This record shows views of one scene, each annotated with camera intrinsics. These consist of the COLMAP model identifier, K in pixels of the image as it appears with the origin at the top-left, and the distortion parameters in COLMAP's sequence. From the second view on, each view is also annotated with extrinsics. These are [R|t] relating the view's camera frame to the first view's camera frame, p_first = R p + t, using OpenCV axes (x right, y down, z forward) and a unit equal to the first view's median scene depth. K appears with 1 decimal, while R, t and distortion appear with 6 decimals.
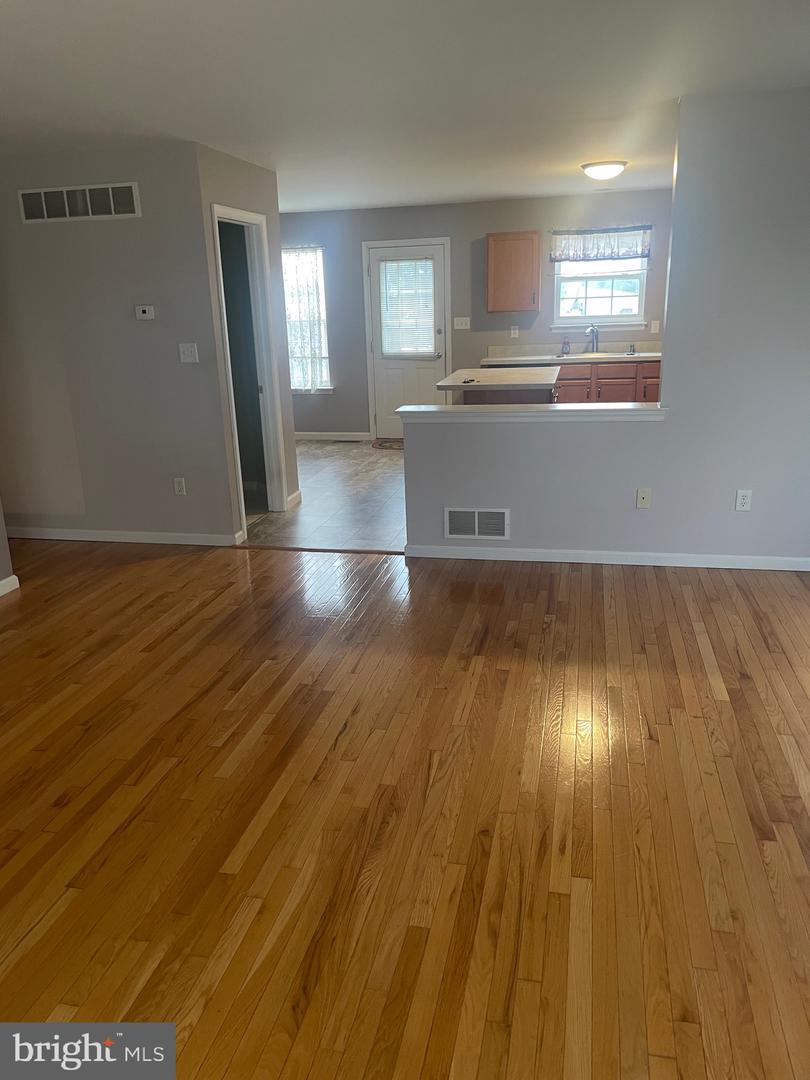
lens RADIAL K [[820.6, 0, 405.0], [0, 820.6, 540.0], [0, 0, 1]] dist [0.096022, -0.130660]
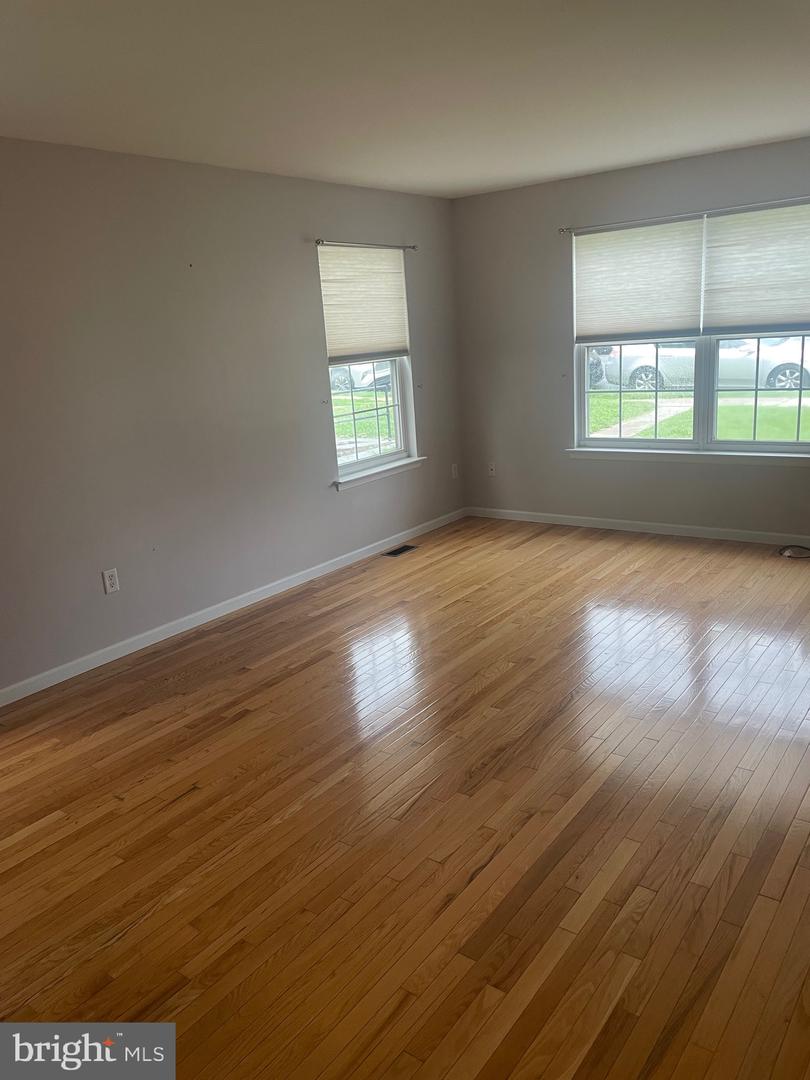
lens RADIAL K [[820.6, 0, 405.0], [0, 820.6, 540.0], [0, 0, 1]] dist [0.096022, -0.130660]
pose [[-0.908896, -0.015906, 0.416720, -0.206689], [0.204563, 0.853785, 0.478754, -0.264005], [-0.363404, 0.520382, -0.772748, 0.906005]]
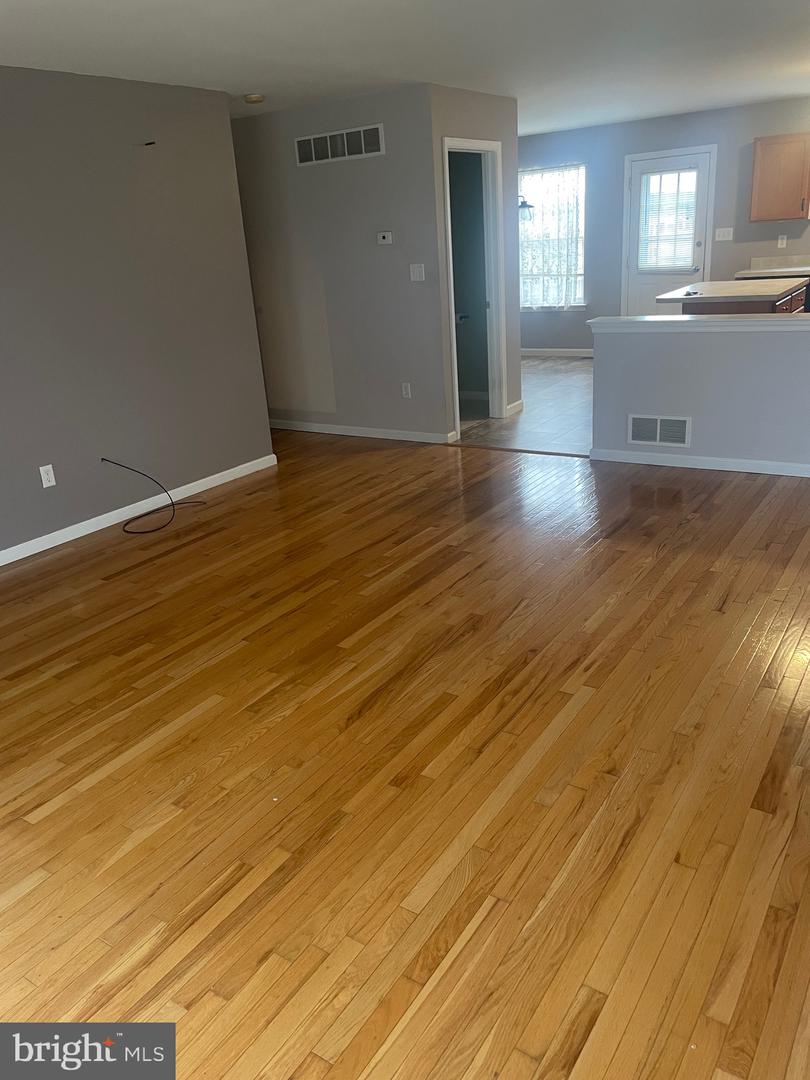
lens RADIAL K [[820.6, 0, 405.0], [0, 820.6, 540.0], [0, 0, 1]] dist [0.096022, -0.130660]
pose [[0.932403, 0.091118, -0.349745, 0.168774], [-0.060281, 0.993351, 0.098086, 0.034833], [0.356357, -0.070373, 0.931696, -0.118781]]
